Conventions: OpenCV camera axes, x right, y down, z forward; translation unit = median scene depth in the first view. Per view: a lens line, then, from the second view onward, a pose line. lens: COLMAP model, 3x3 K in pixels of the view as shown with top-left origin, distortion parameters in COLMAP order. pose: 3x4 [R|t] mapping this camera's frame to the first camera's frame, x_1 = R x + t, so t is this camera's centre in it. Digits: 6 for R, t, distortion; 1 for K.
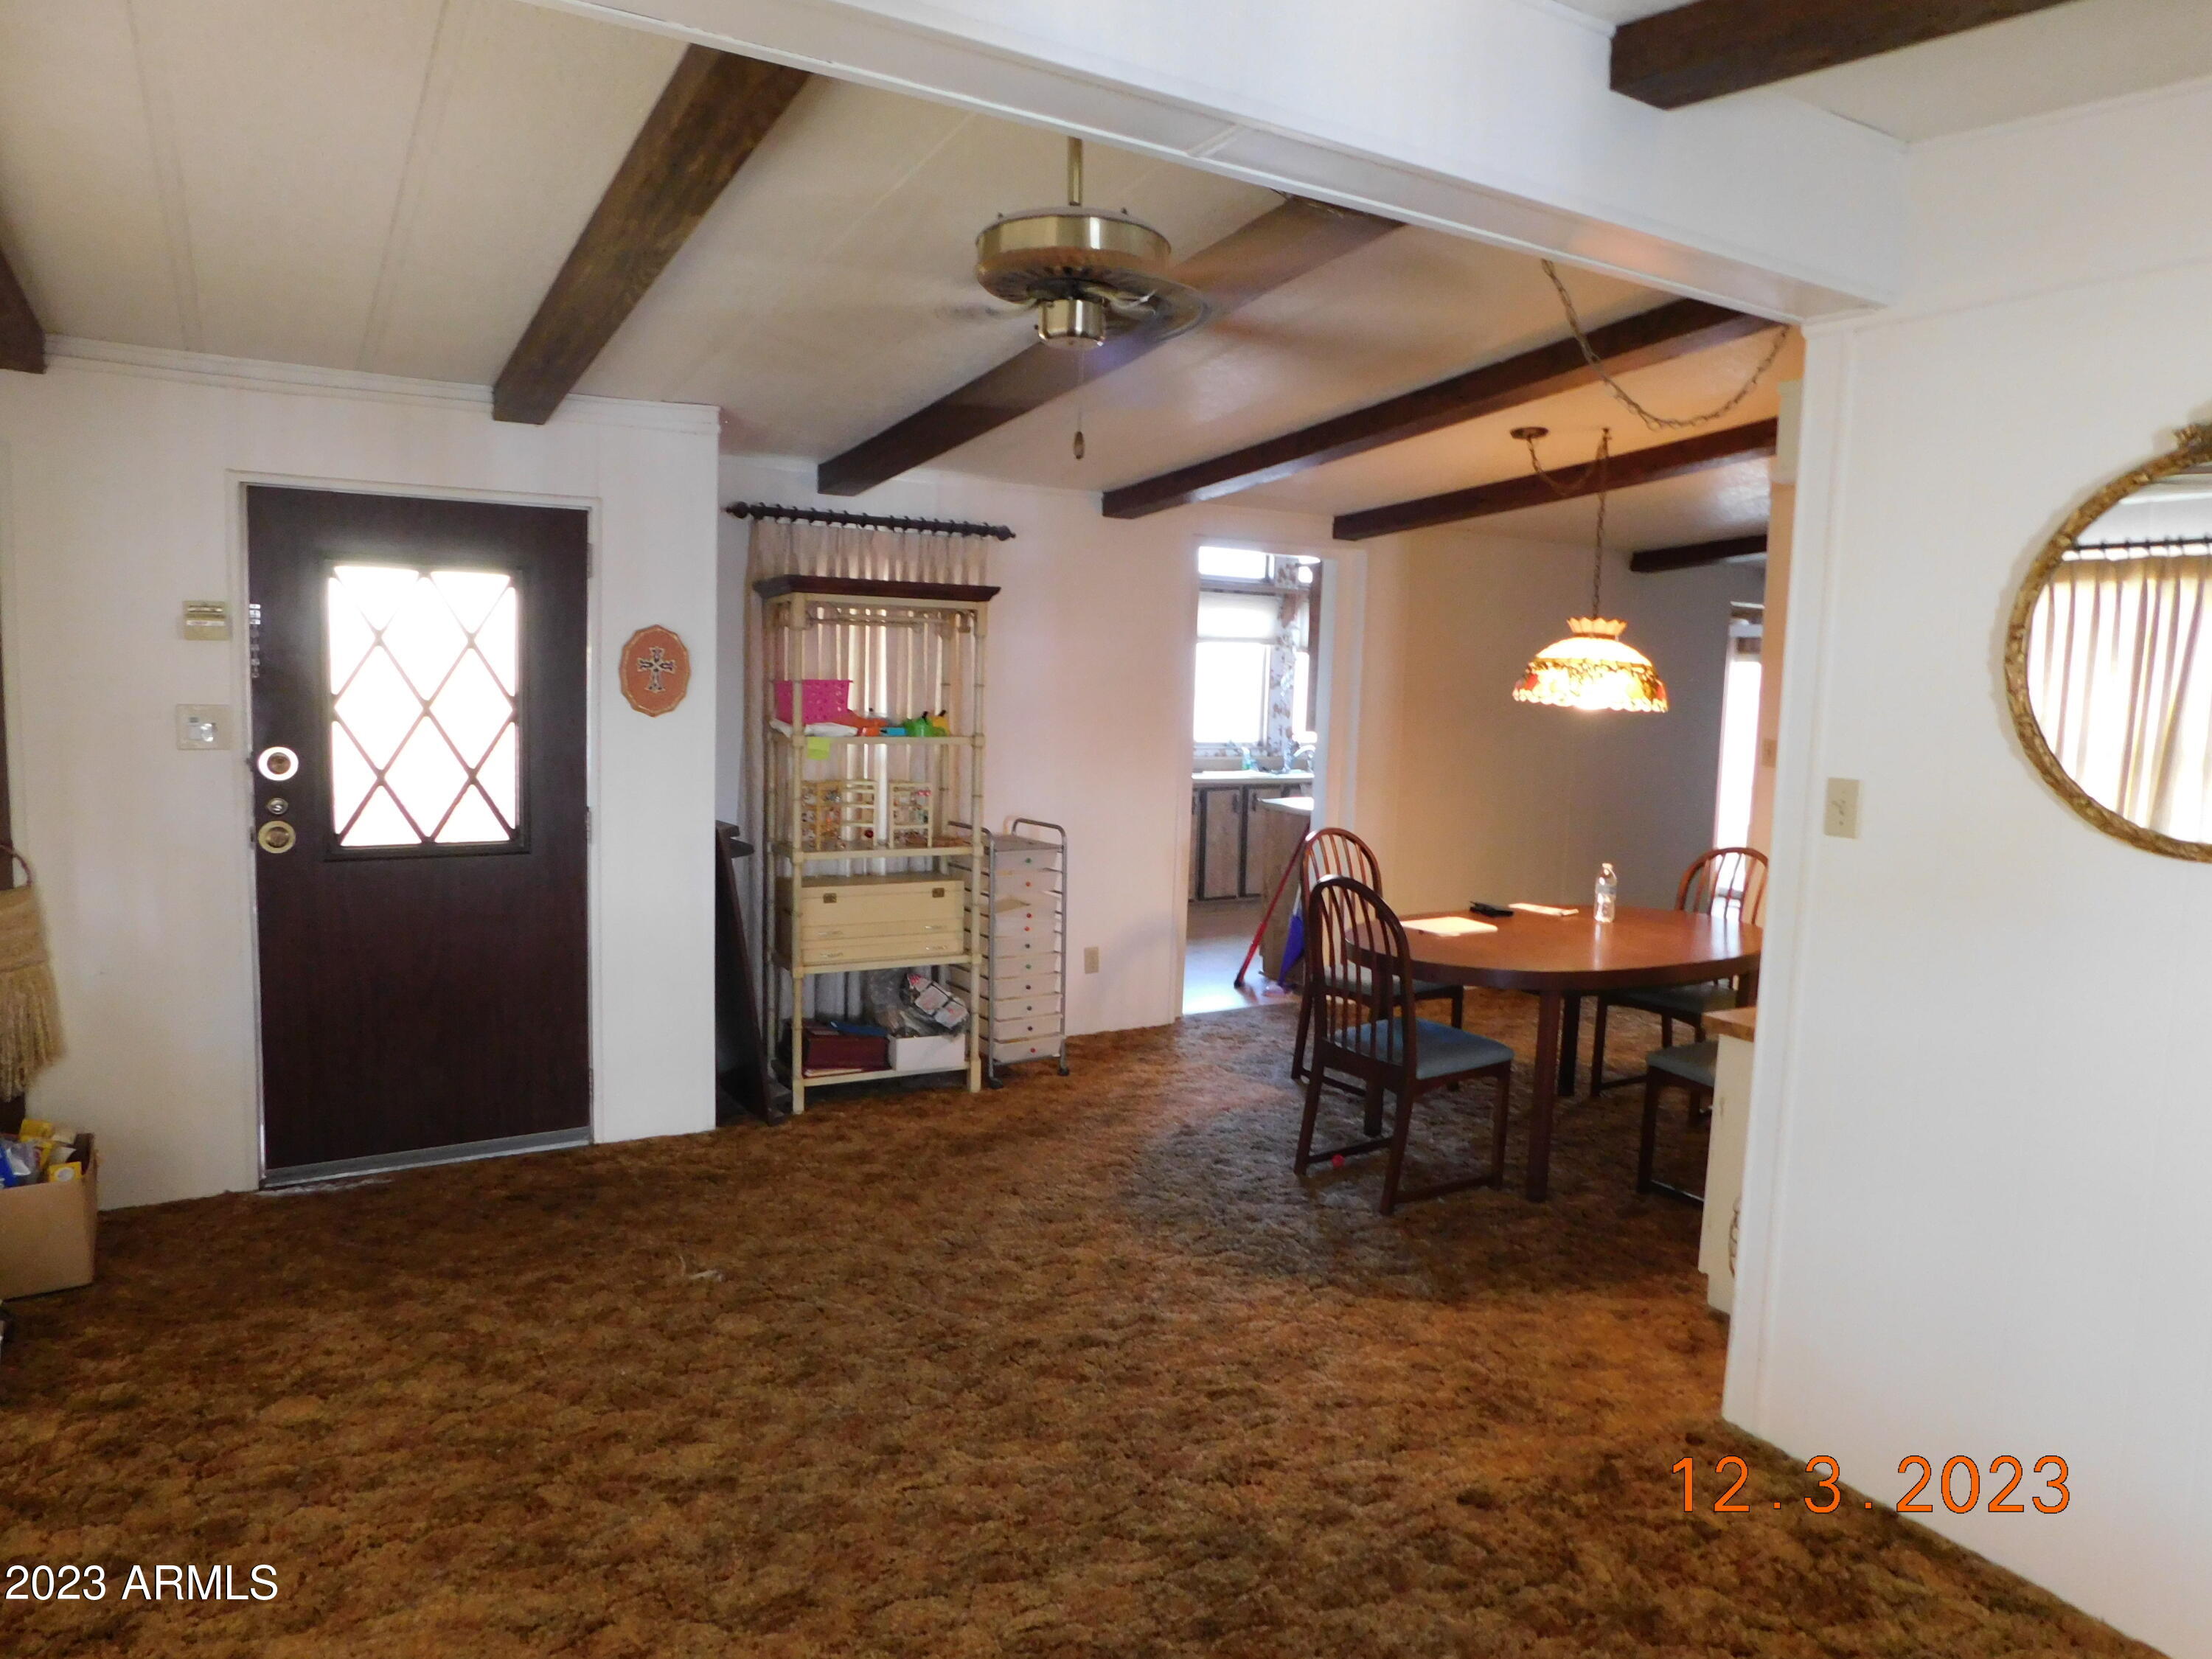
lens RADIAL K [[1533.3, 0, 1072.4], [0, 1533.3, 842.5], [0, 0, 1]] dist [-0.078425, 0.063381]
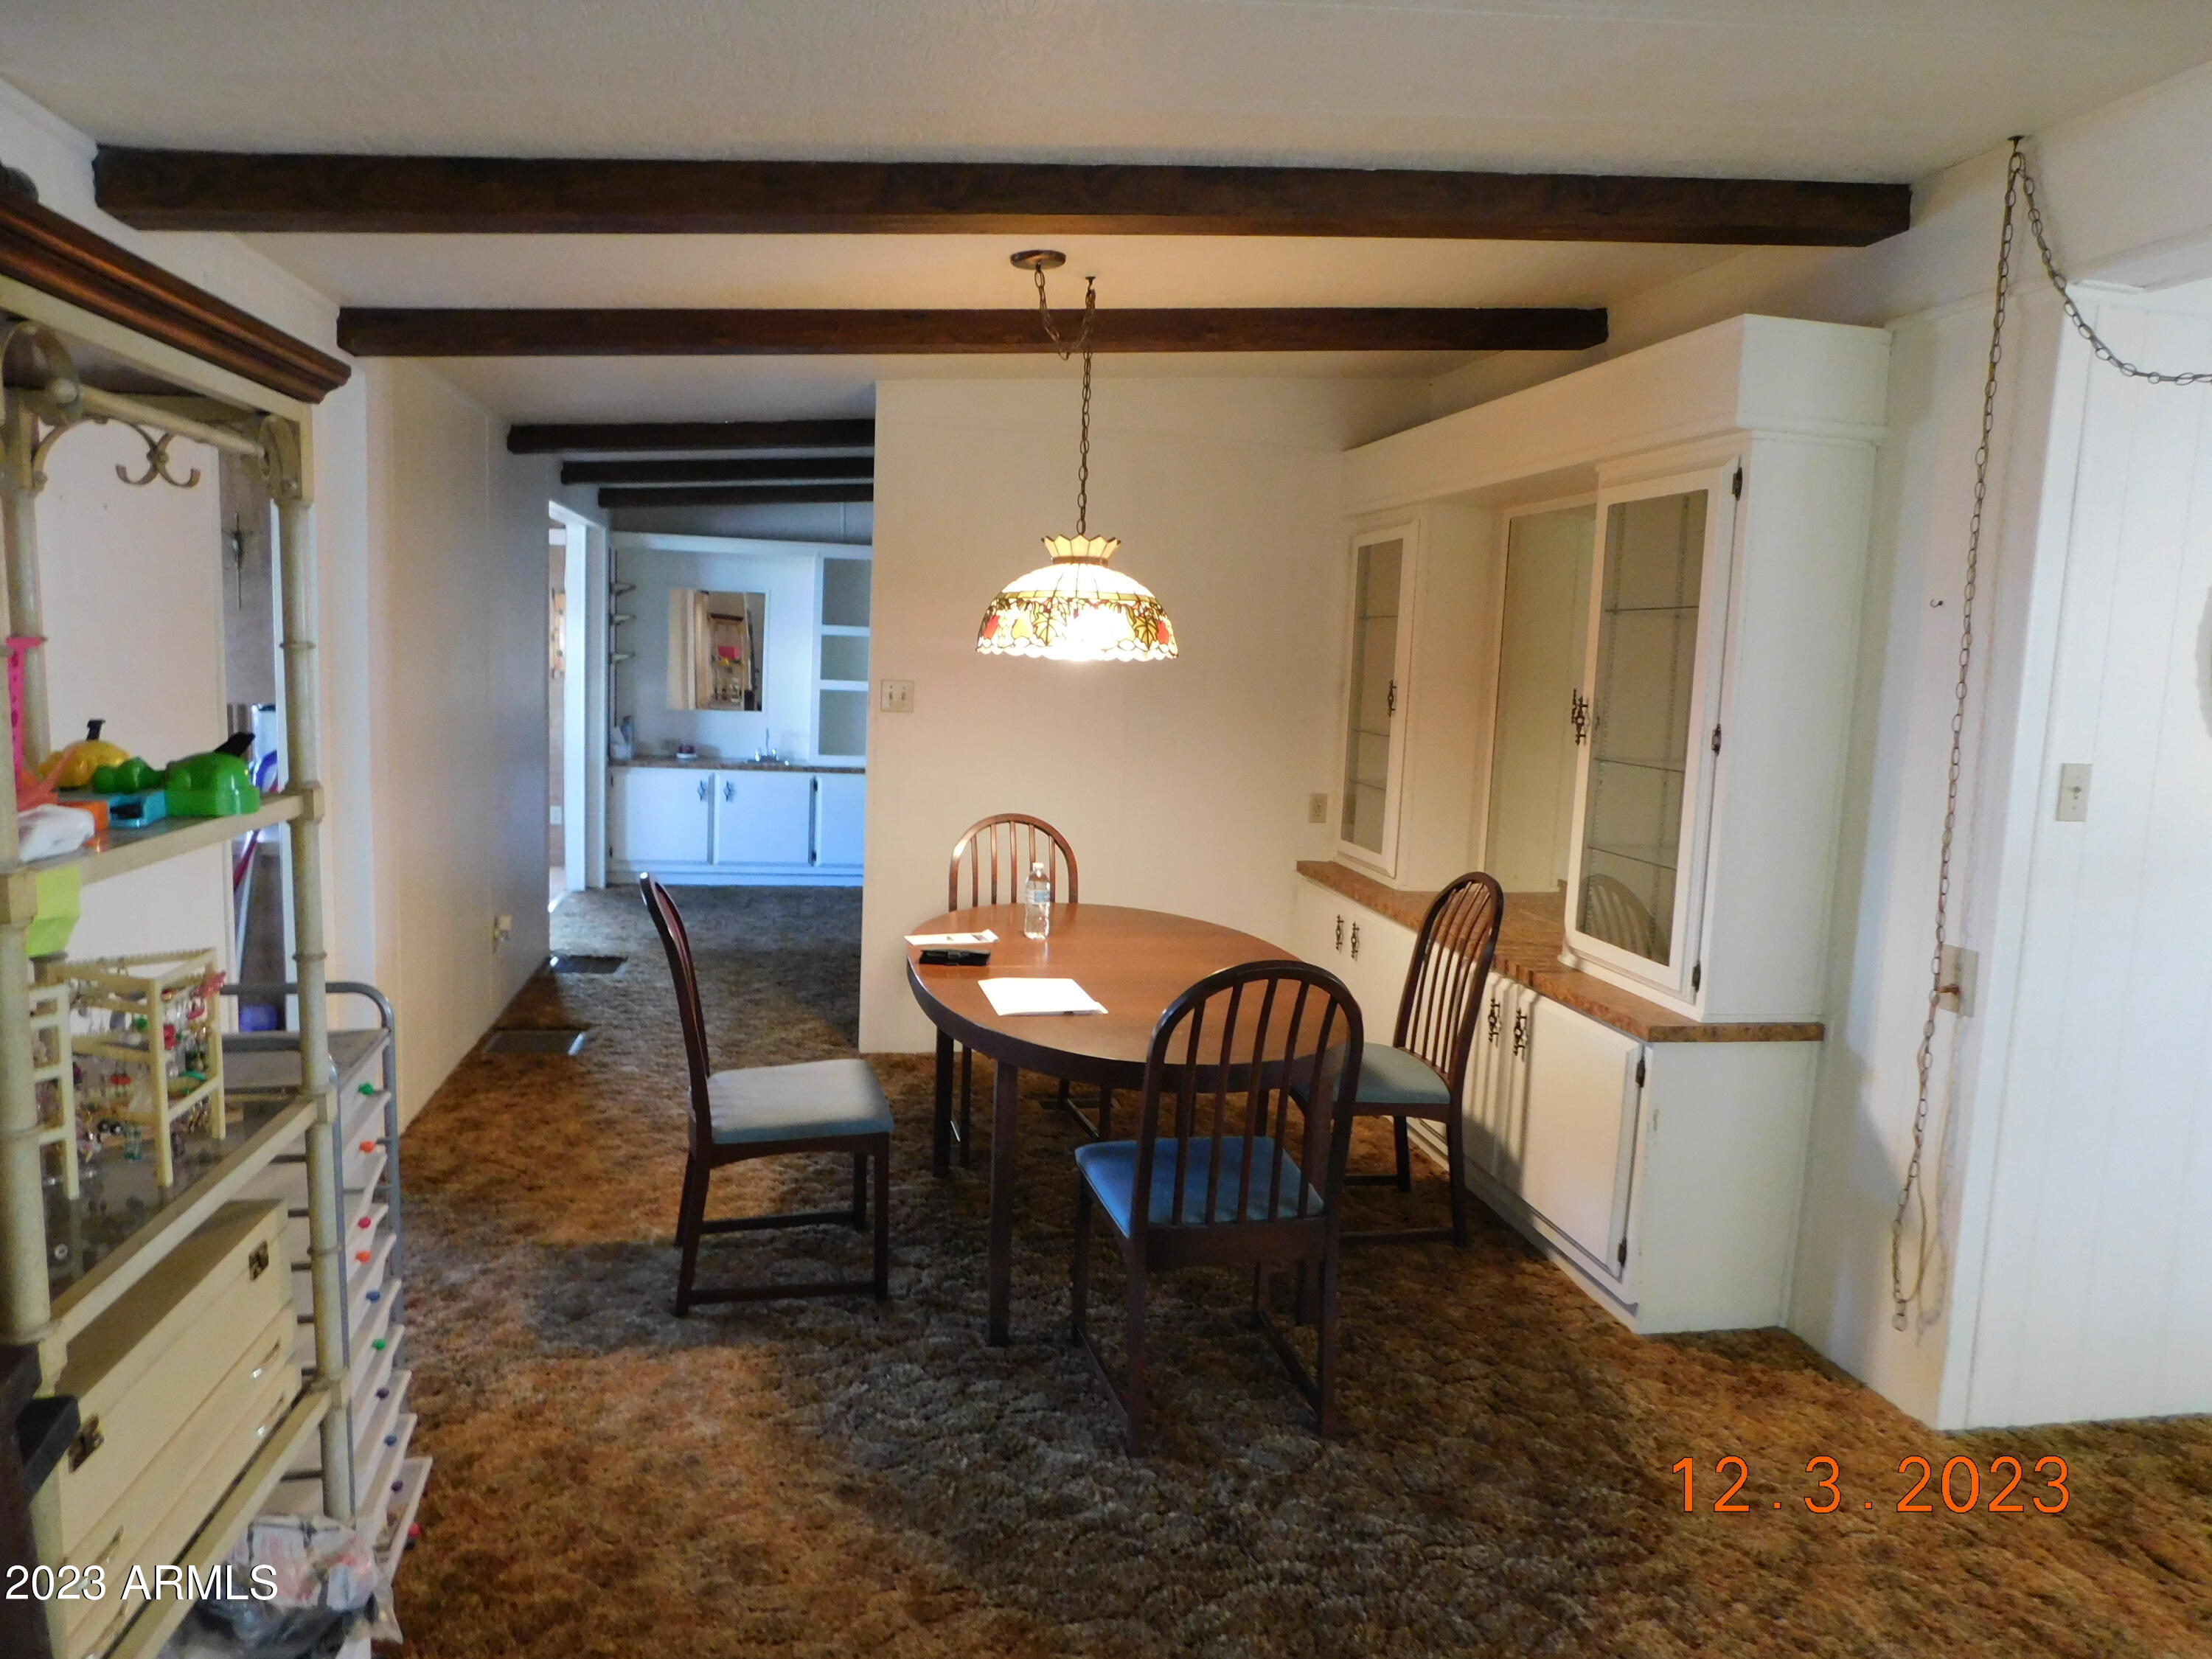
lens RADIAL K [[1533.3, 0, 1072.4], [0, 1533.3, 842.5], [0, 0, 1]] dist [-0.078425, 0.063381]
pose [[0.328815, -0.196557, 0.923713, -0.364834], [0.094382, 0.980044, 0.174946, -0.132905], [-0.939666, 0.029657, 0.340805, 0.759425]]
